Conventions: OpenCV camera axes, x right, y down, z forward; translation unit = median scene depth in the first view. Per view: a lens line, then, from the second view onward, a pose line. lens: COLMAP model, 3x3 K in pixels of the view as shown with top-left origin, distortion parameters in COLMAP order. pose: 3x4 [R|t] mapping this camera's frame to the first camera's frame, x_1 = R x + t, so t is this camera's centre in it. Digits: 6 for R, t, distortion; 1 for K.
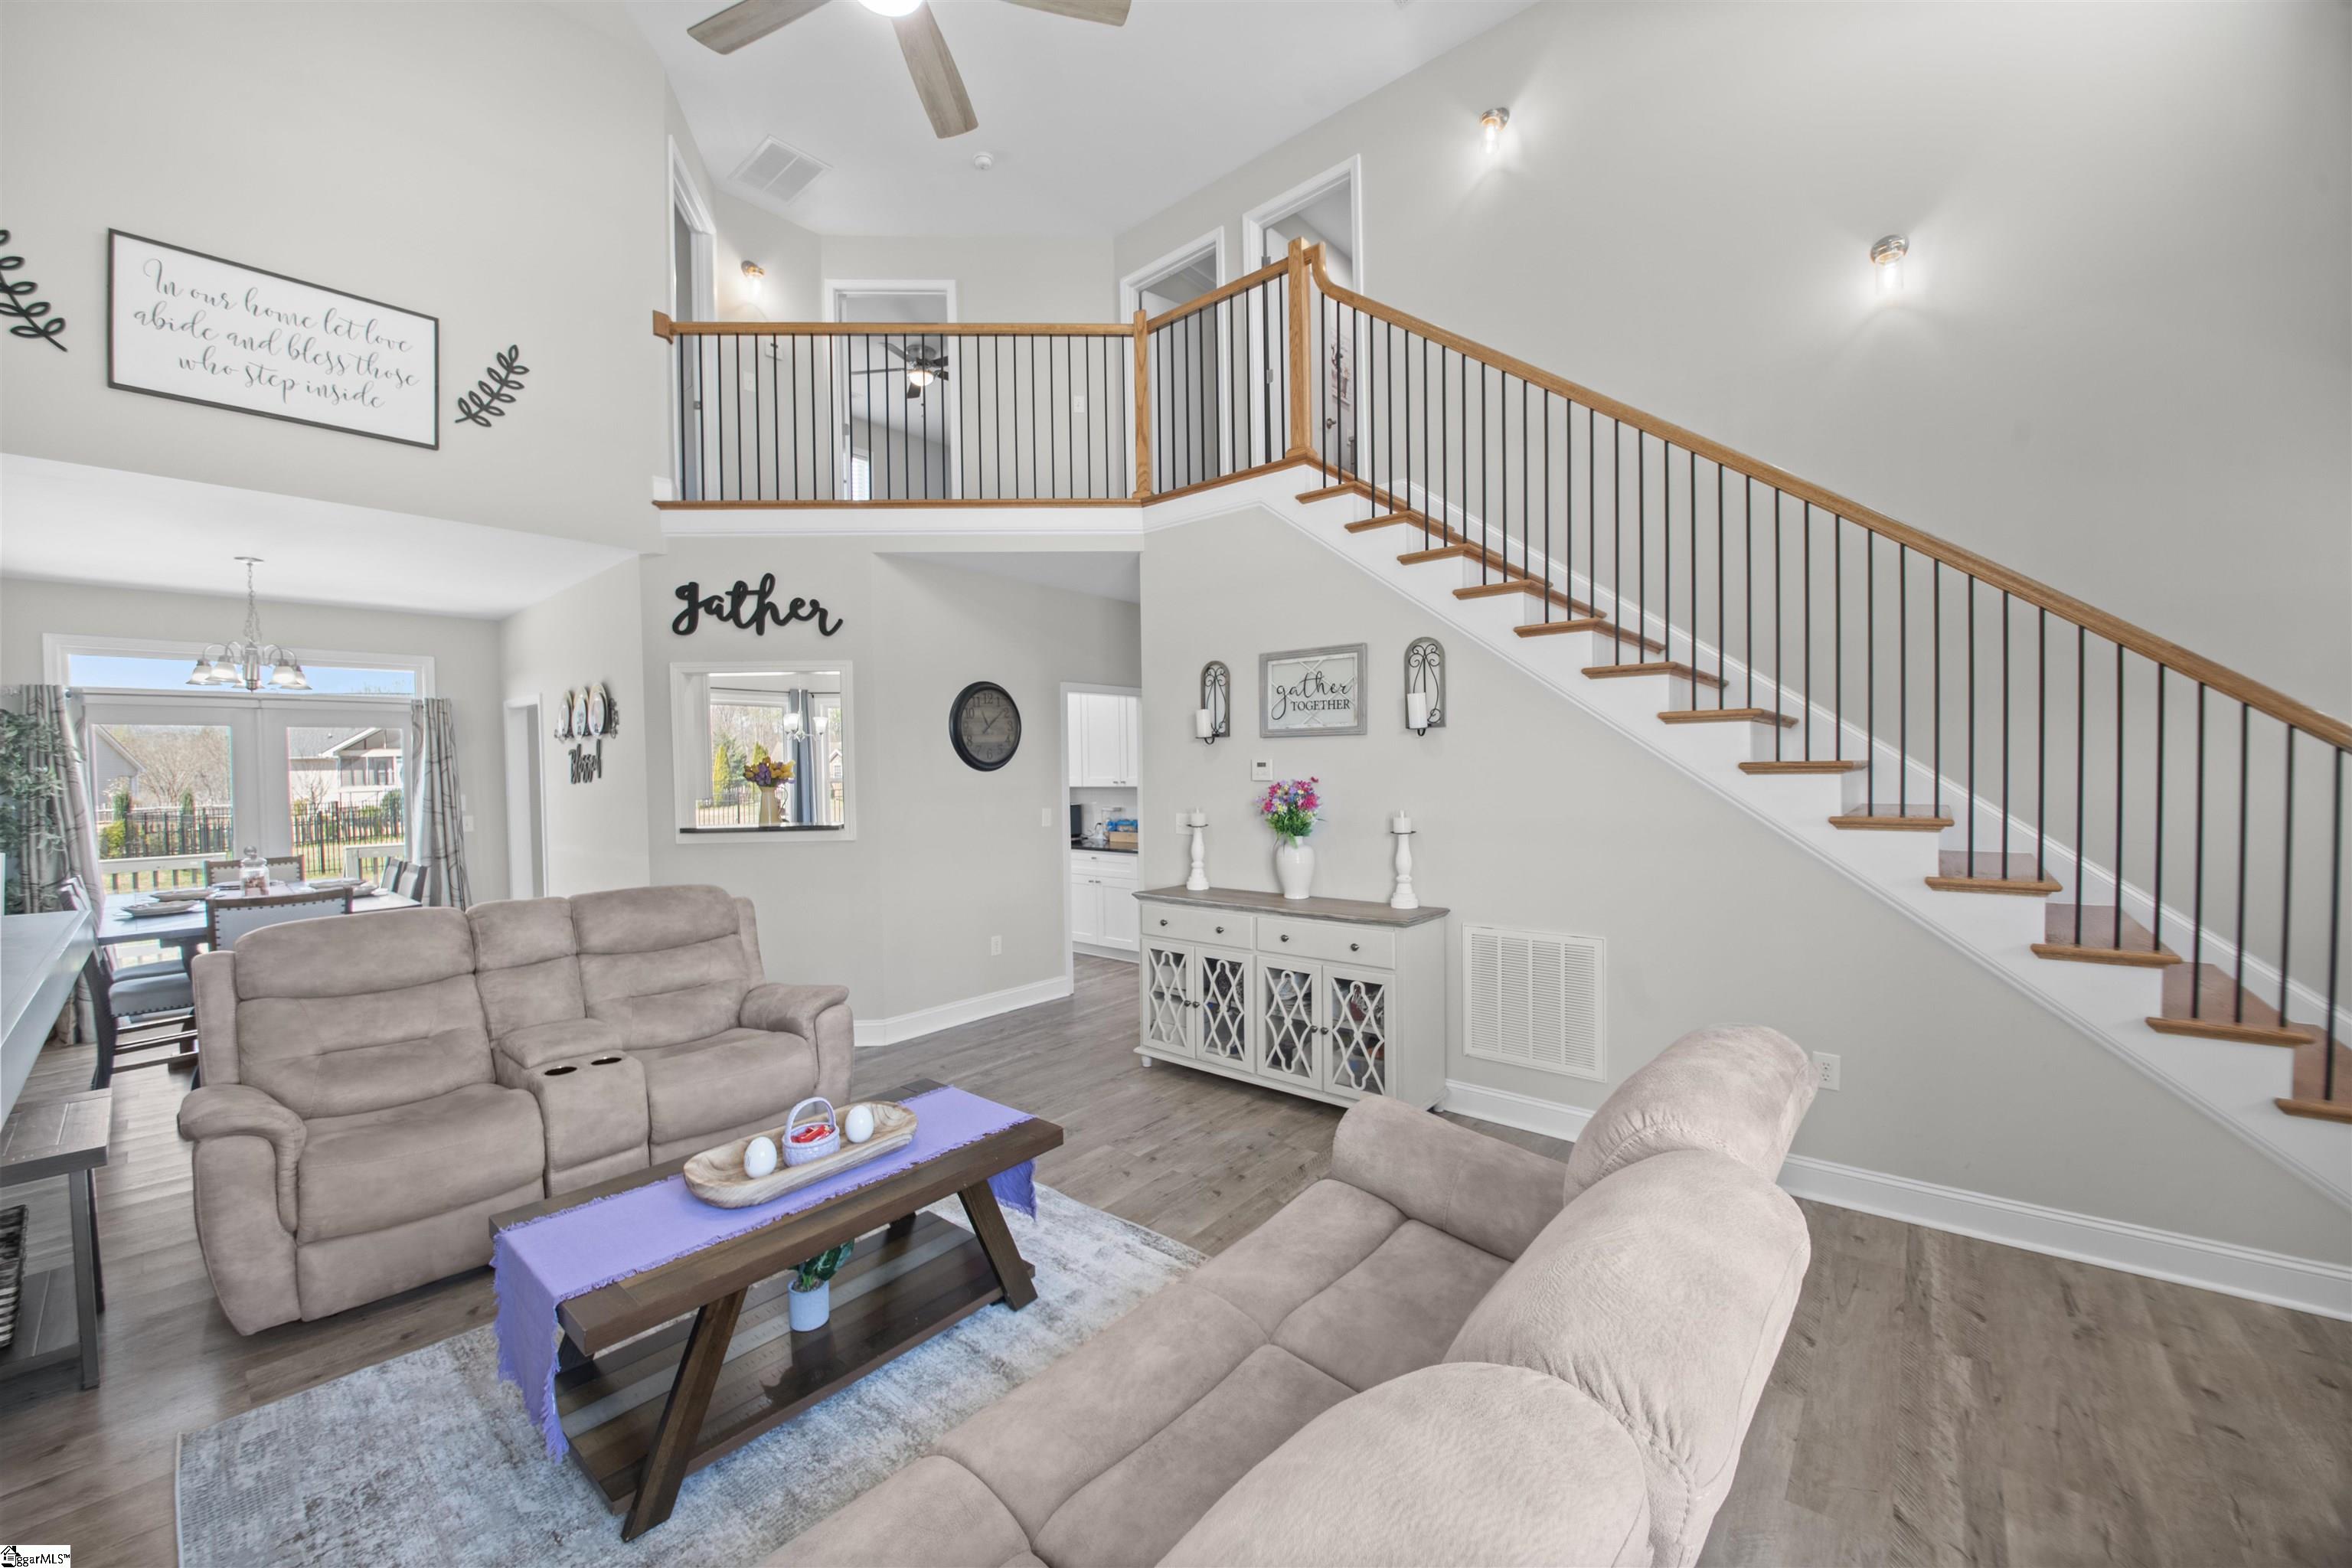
lens RADIAL K [[888.9, 0, 1152.2], [0, 888.9, 795.5], [0, 0, 1]] dist [-0.020039, -0.001720]
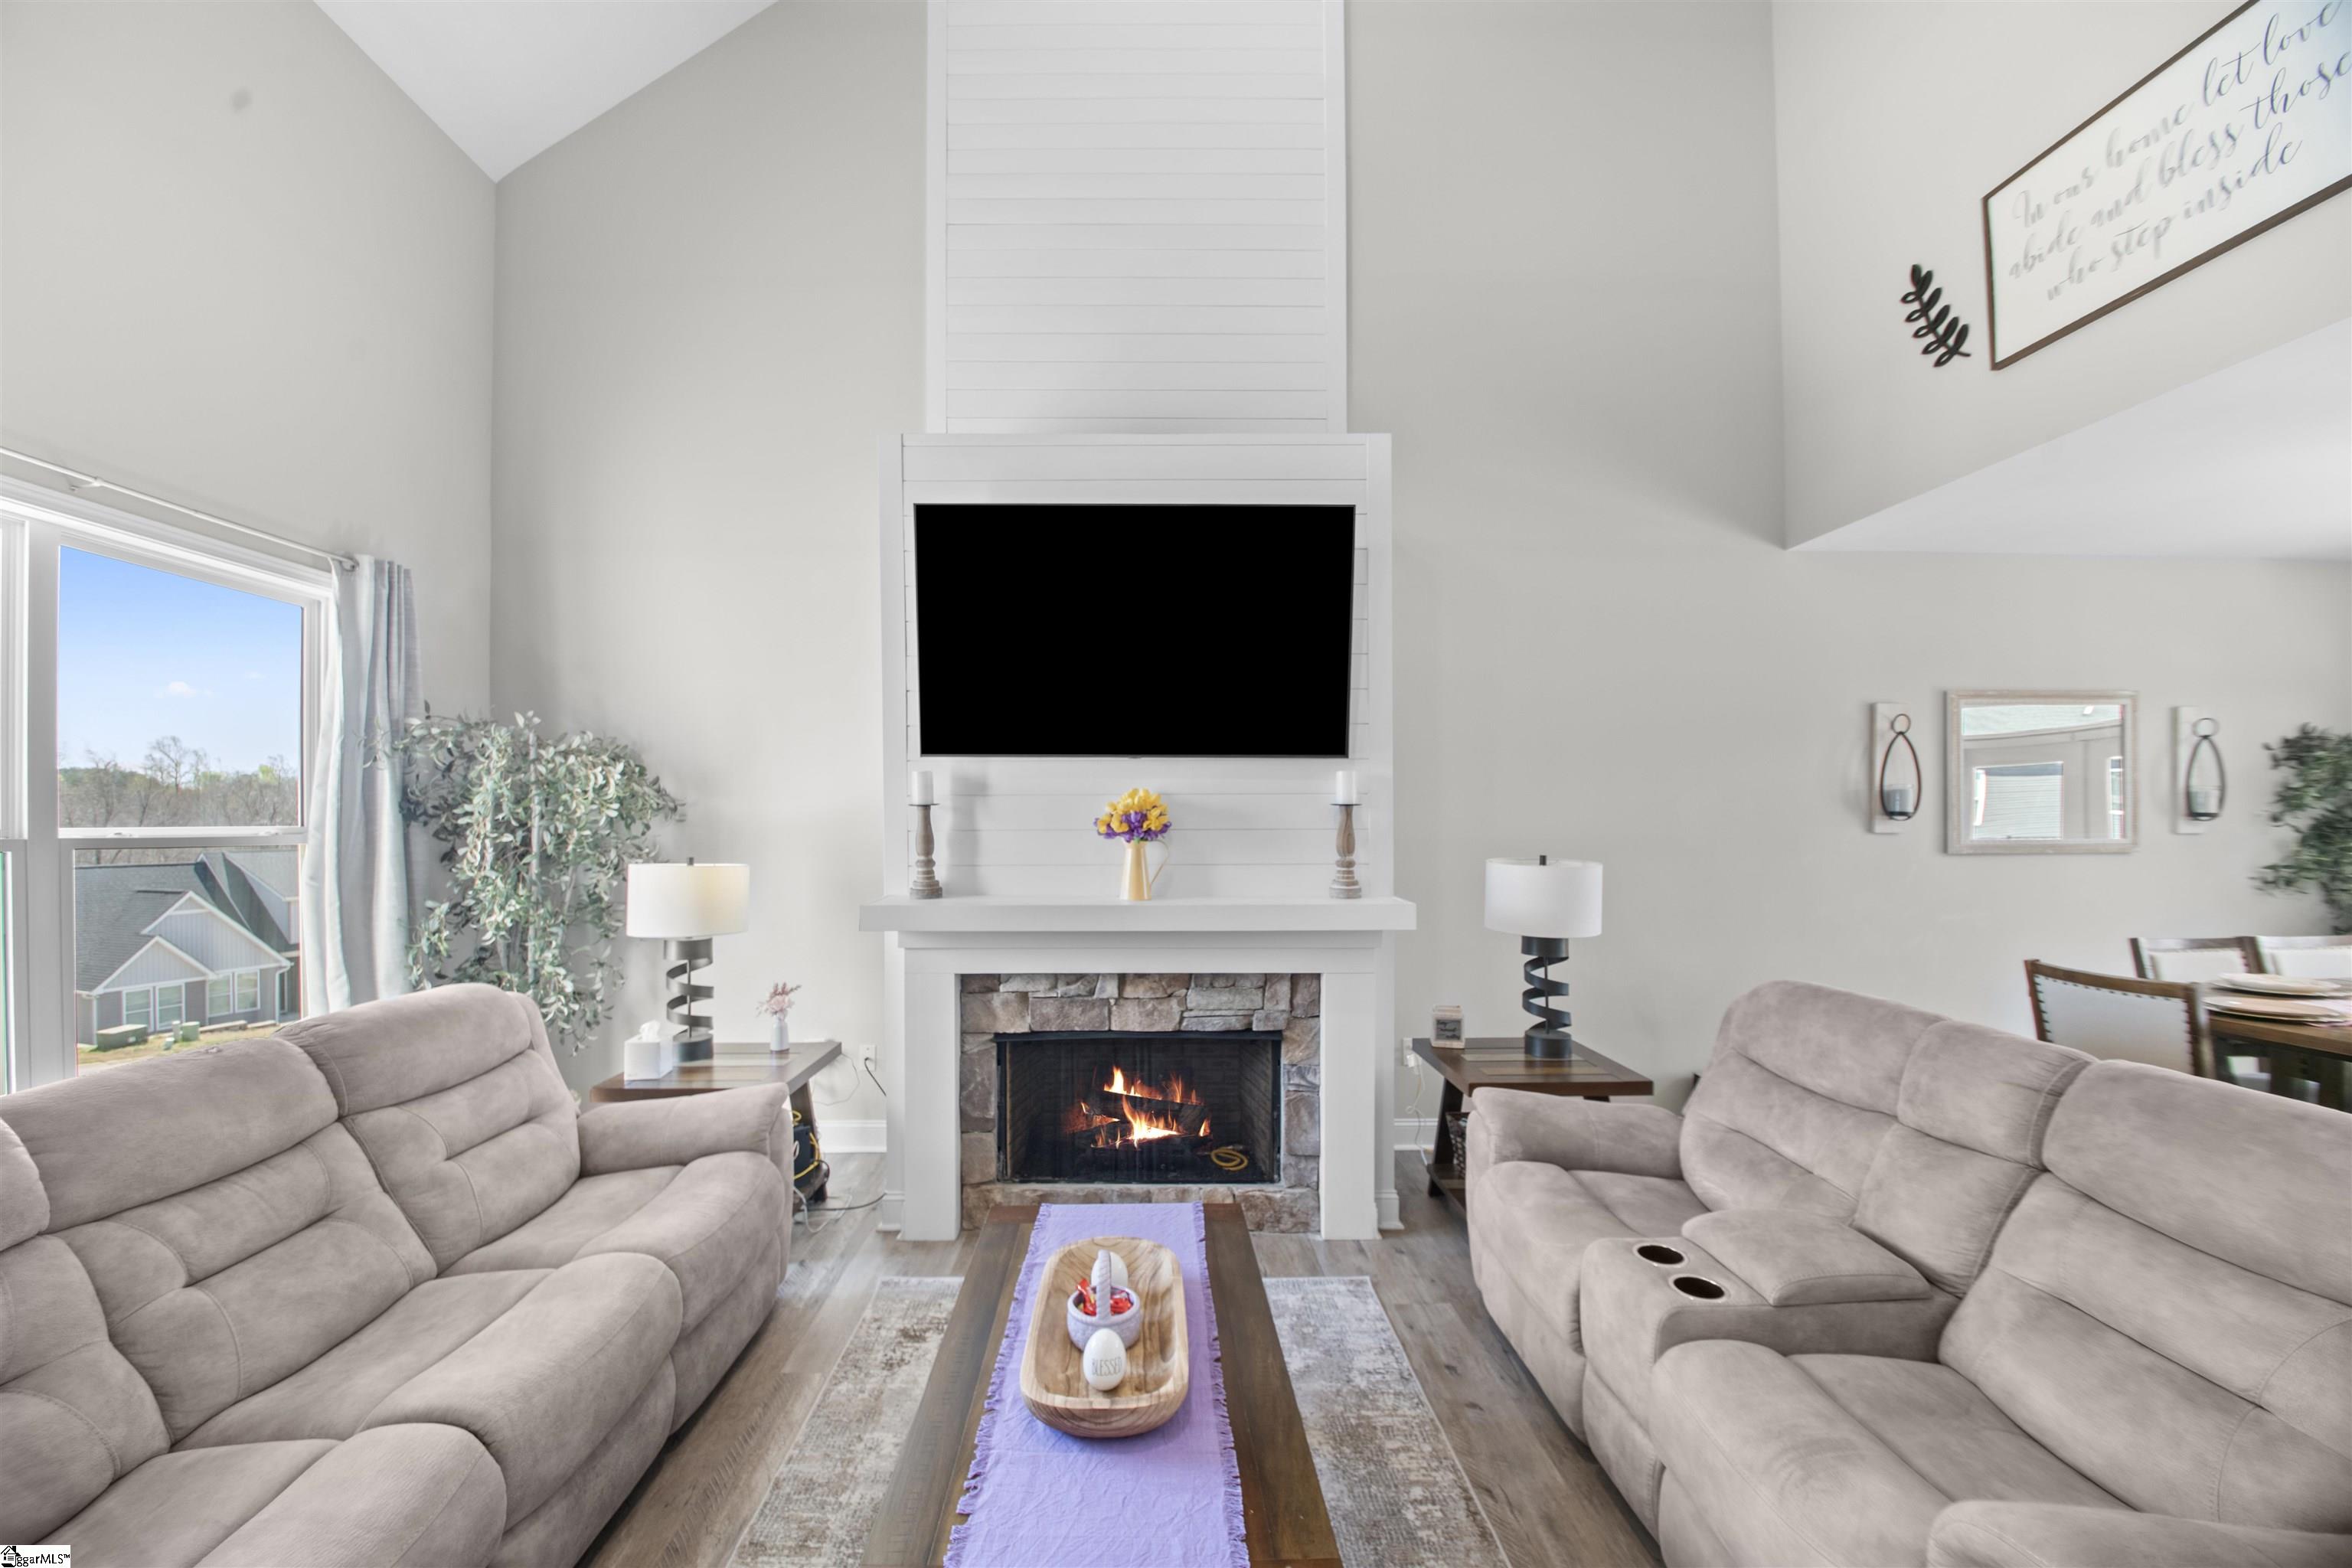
lens RADIAL K [[875.3, 0, 1146.3], [0, 875.3, 823.8], [0, 0, 1]] dist [-0.020093, -0.001708]
pose [[-0.742920, 0.021581, -0.669032, 0.030214], [-0.005865, 0.999232, 0.038744, -0.023393], [0.669355, 0.032708, -0.742223, 0.754336]]
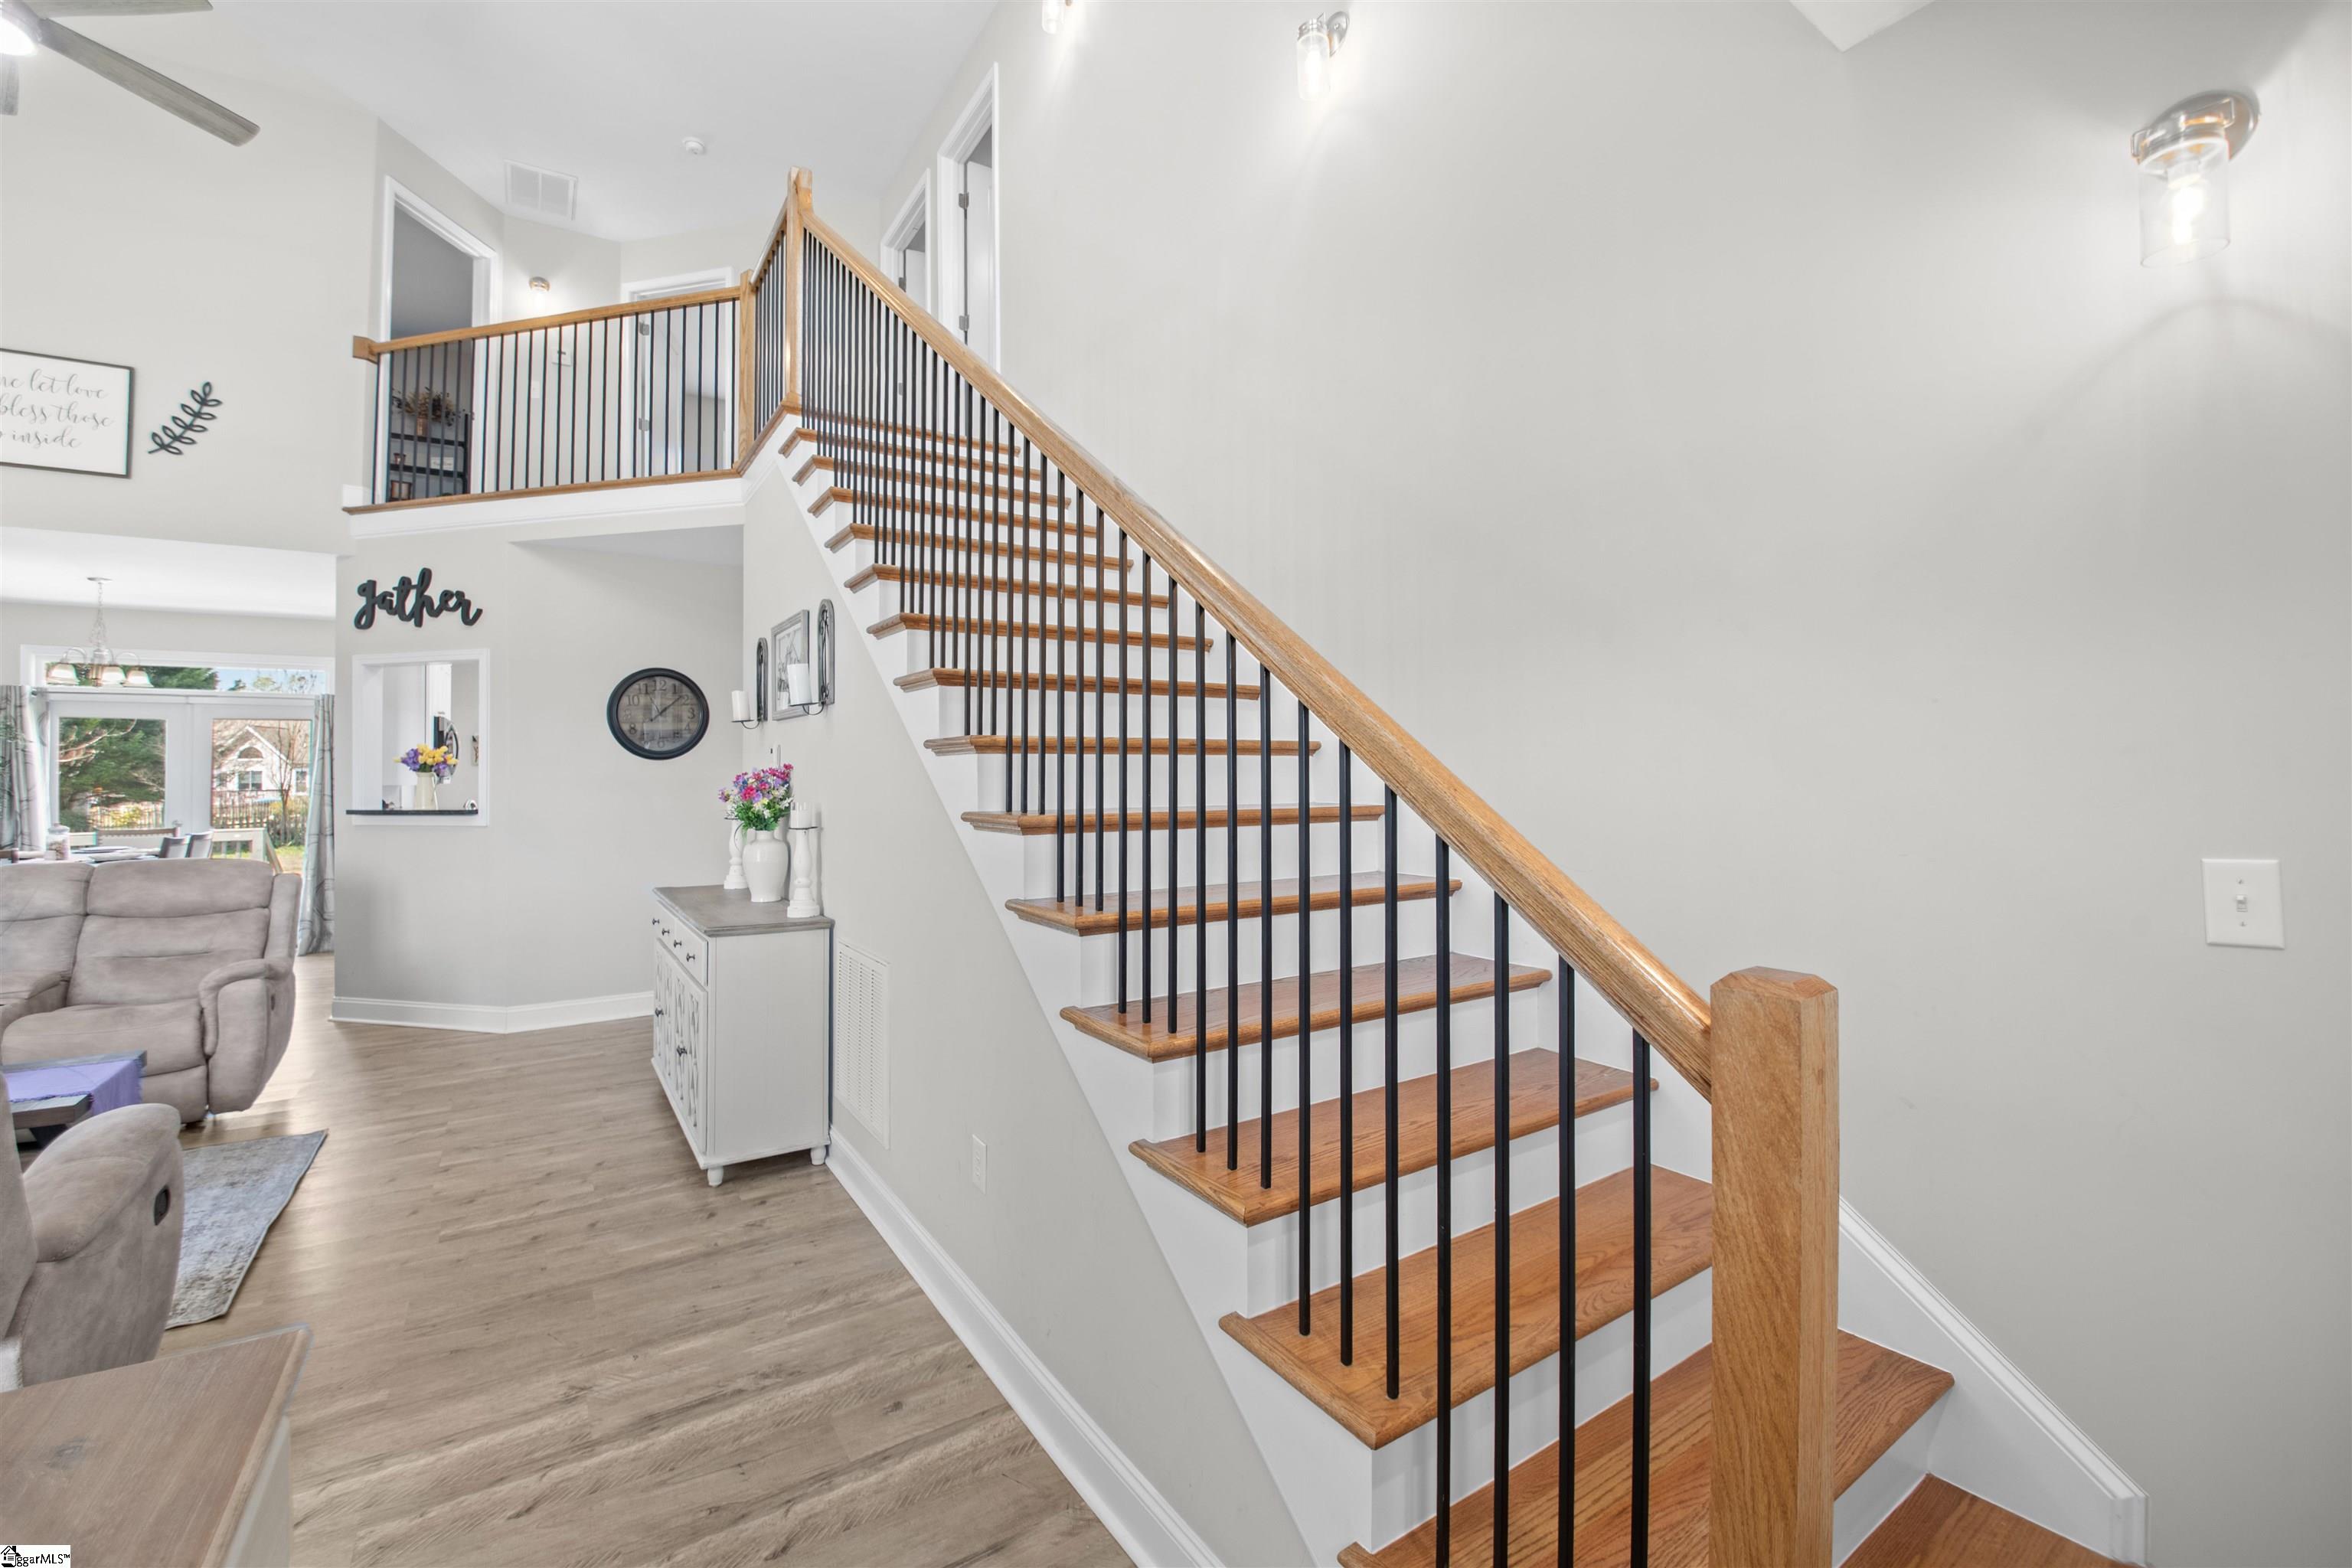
lens RADIAL K [[954.4, 0, 1137.6], [0, 954.4, 760.0], [0, 0, 1]] dist [-0.021349, -0.003664]
pose [[0.961766, 0.004894, -0.273830, 0.707883], [-0.016117, 0.999119, -0.038751, 0.005692], [0.273399, 0.041682, 0.960997, 0.173991]]
